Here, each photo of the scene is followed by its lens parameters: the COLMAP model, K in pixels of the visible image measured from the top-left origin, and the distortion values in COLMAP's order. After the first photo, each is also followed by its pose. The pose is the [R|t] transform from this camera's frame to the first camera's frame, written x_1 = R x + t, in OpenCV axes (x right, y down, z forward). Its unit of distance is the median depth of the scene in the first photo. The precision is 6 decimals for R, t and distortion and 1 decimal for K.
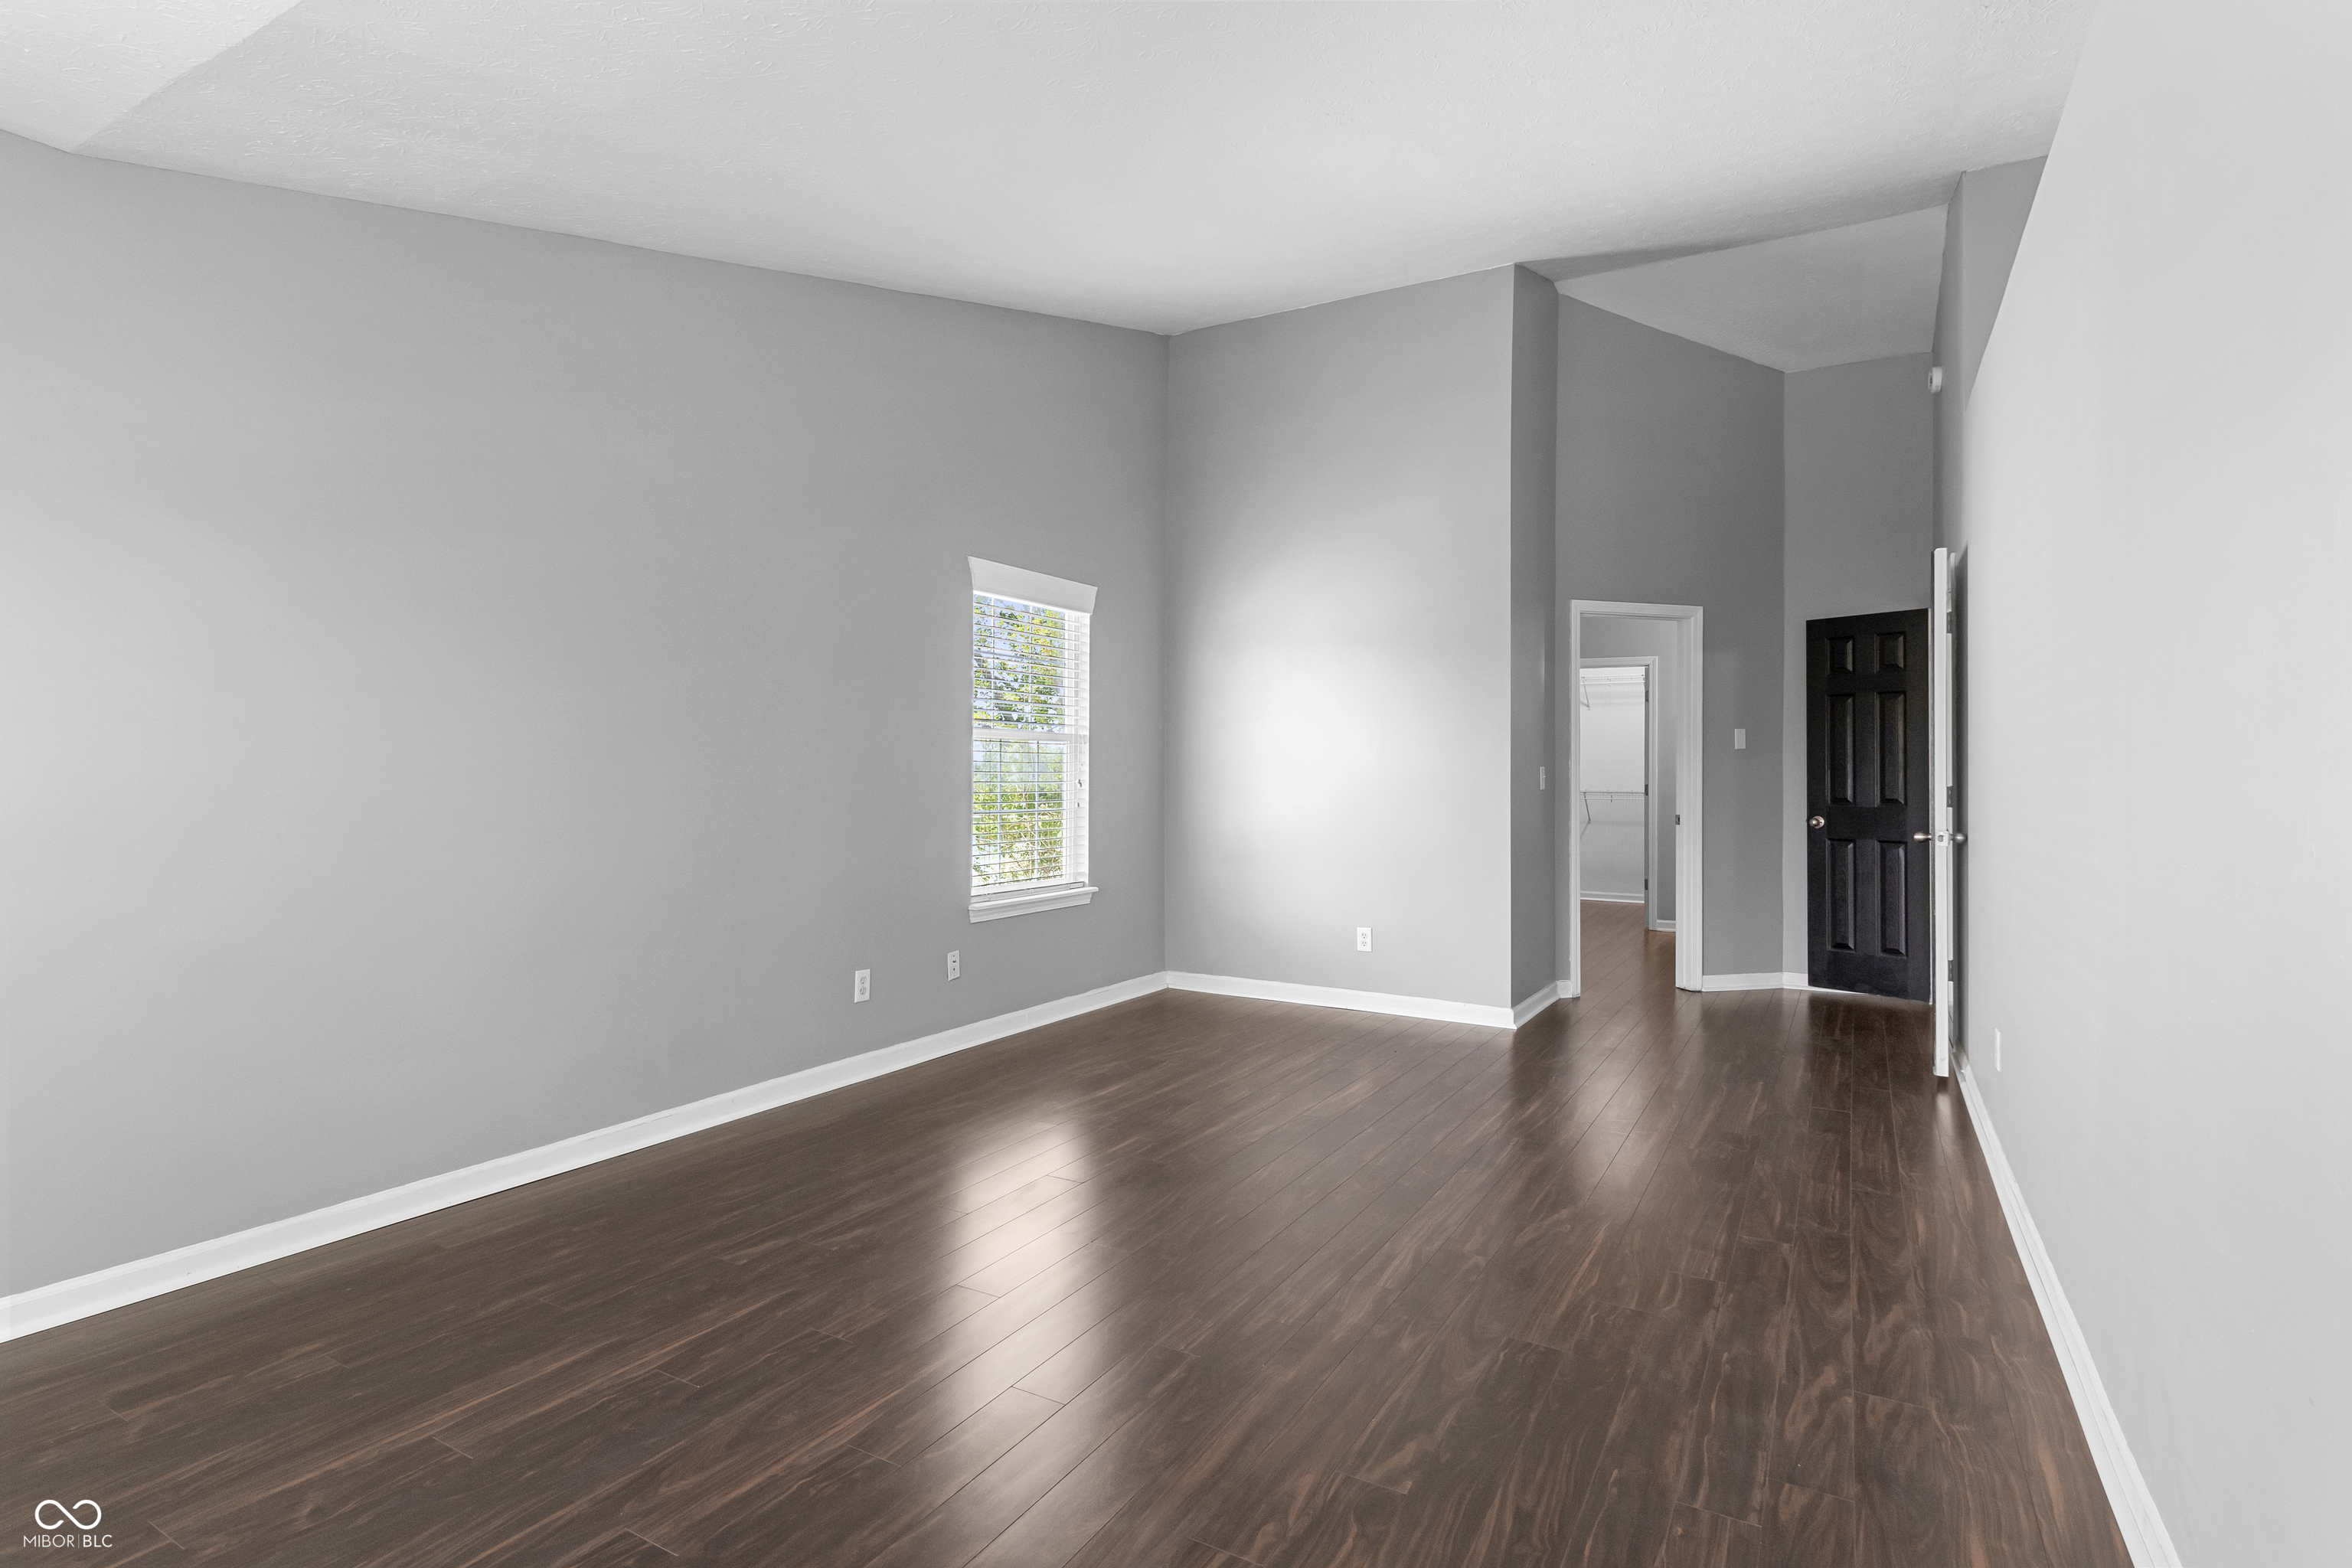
lens RADIAL K [[1175.9, 0, 1176.0], [0, 1175.9, 784.0], [0, 0, 1]] dist [0.000127, -0.000204]
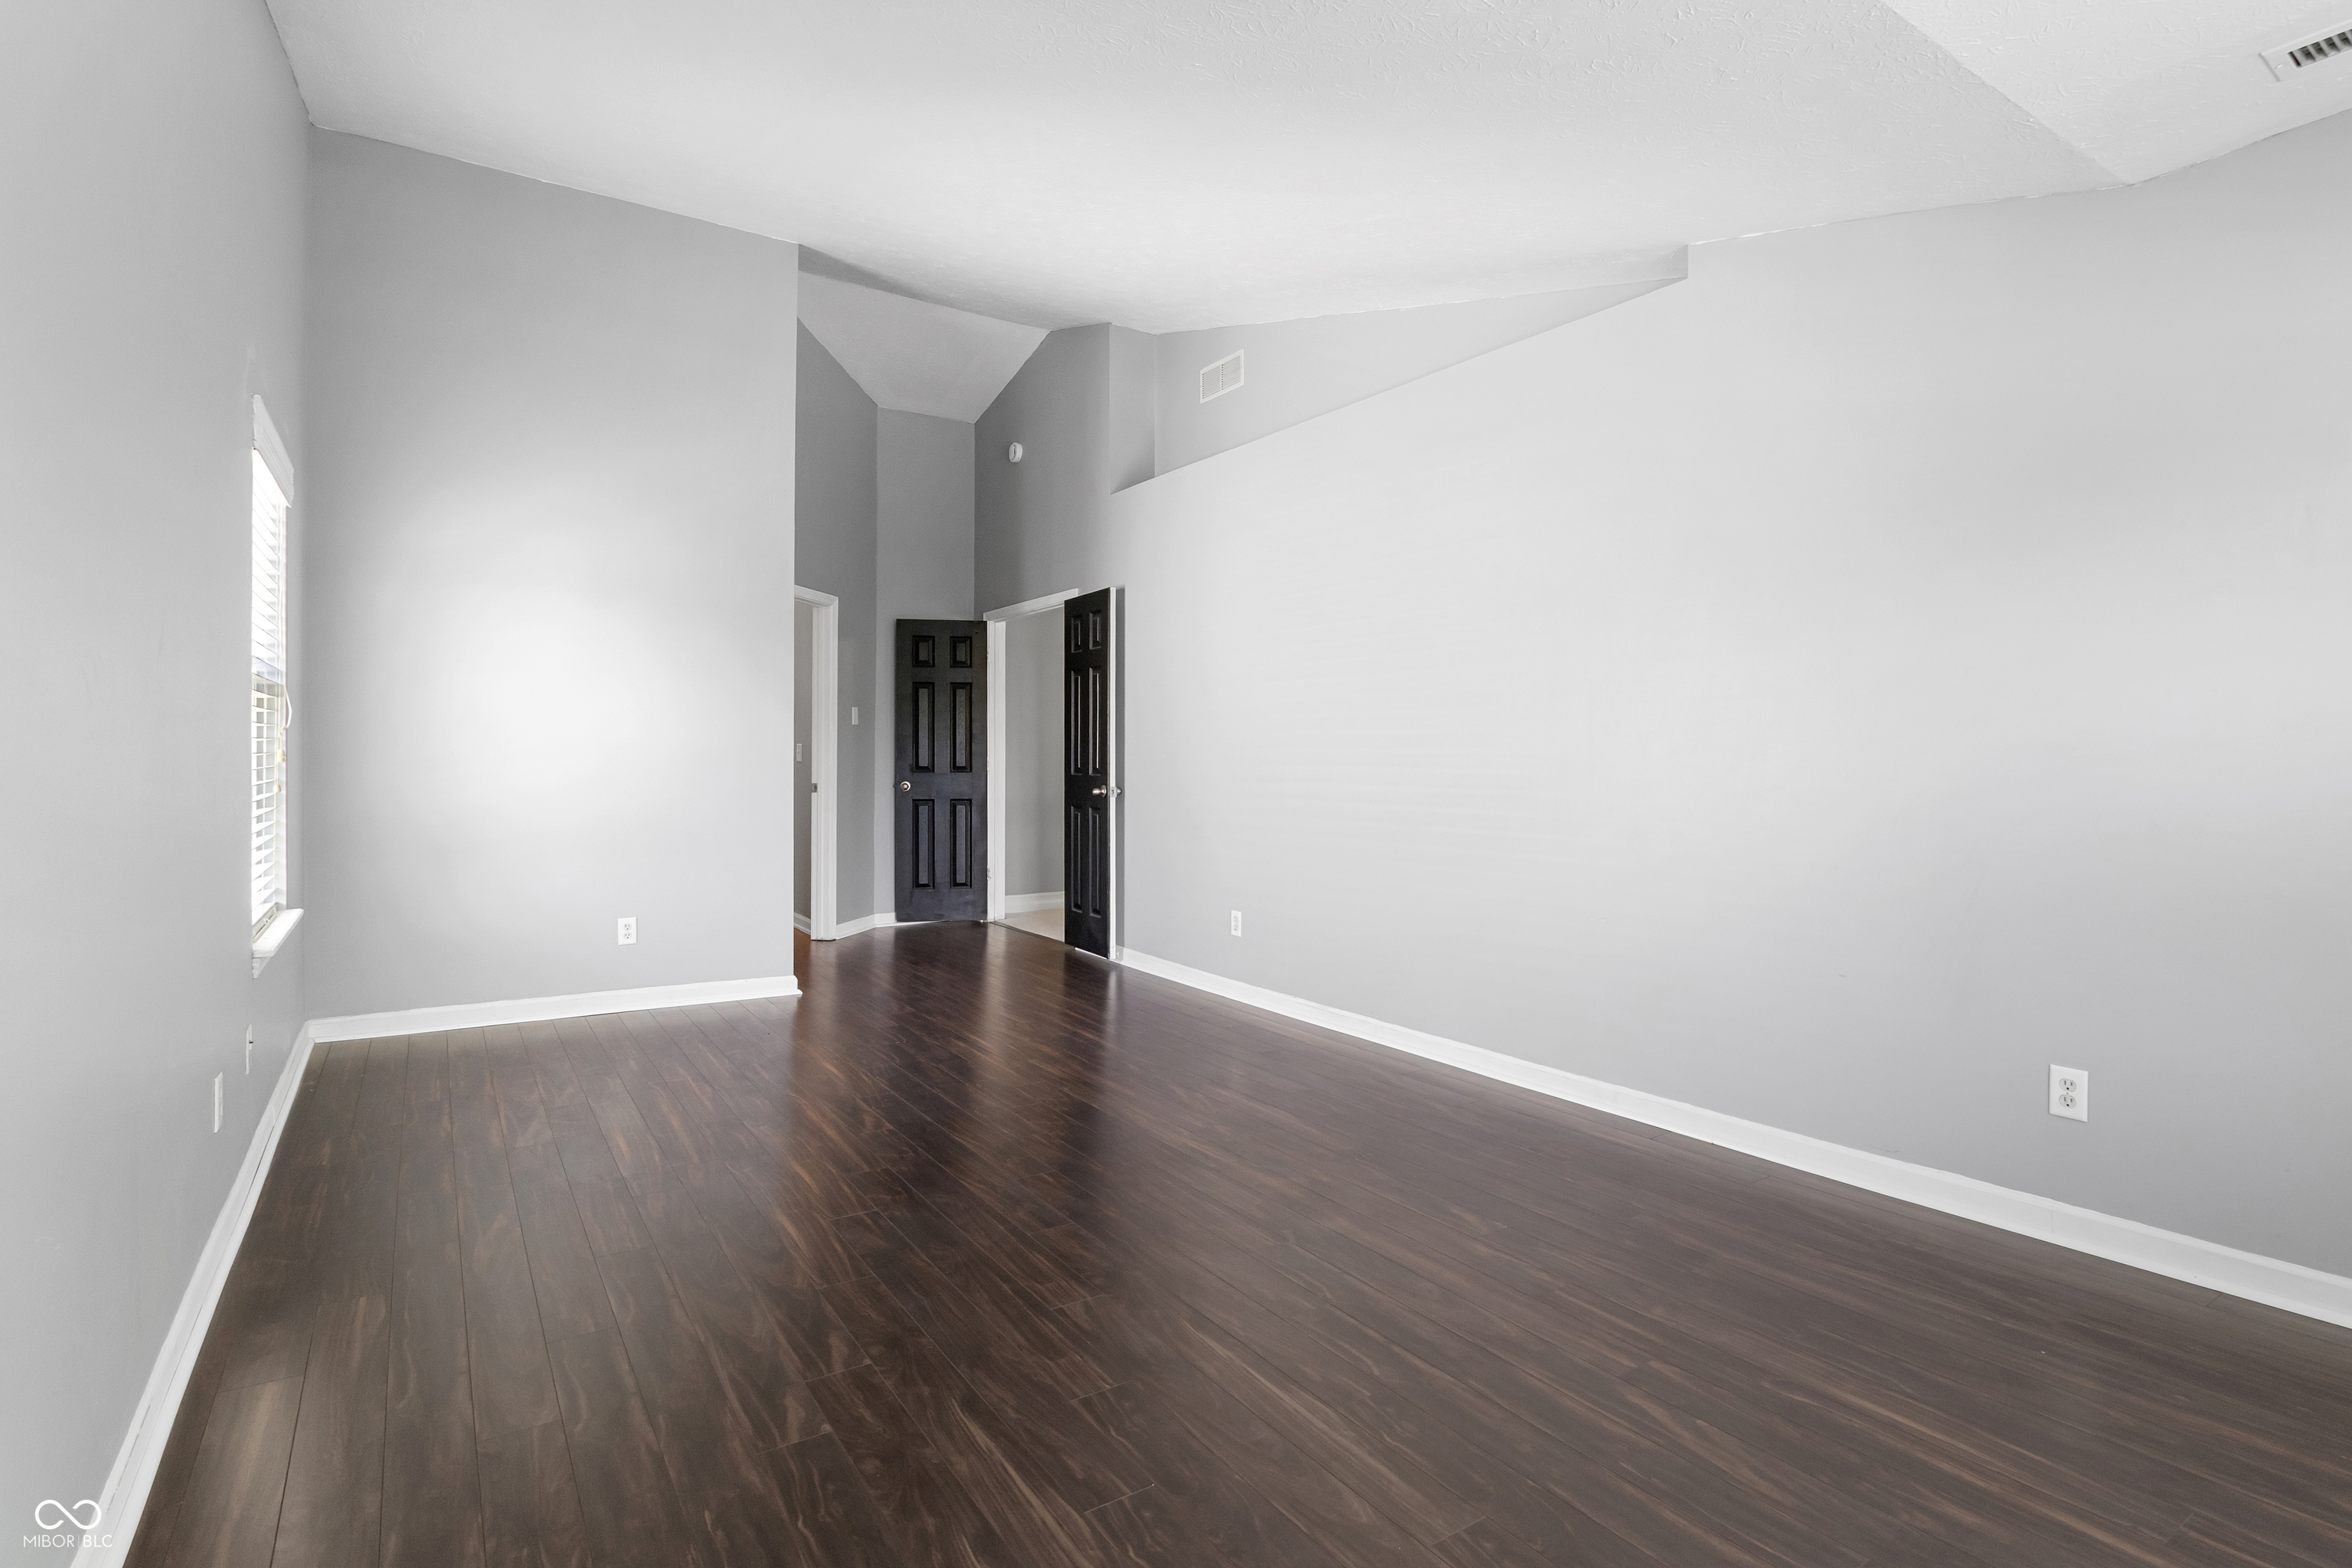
lens RADIAL K [[1147.2, 0, 1174.6], [0, 1147.2, 768.0], [0, 0, 1]] dist [0.002141, 0.000131]
pose [[0.449322, -0.013365, 0.893270, -0.427716], [0.005910, 0.999911, 0.011987, 0.000983], [-0.893350, -0.000107, 0.449361, 0.241734]]
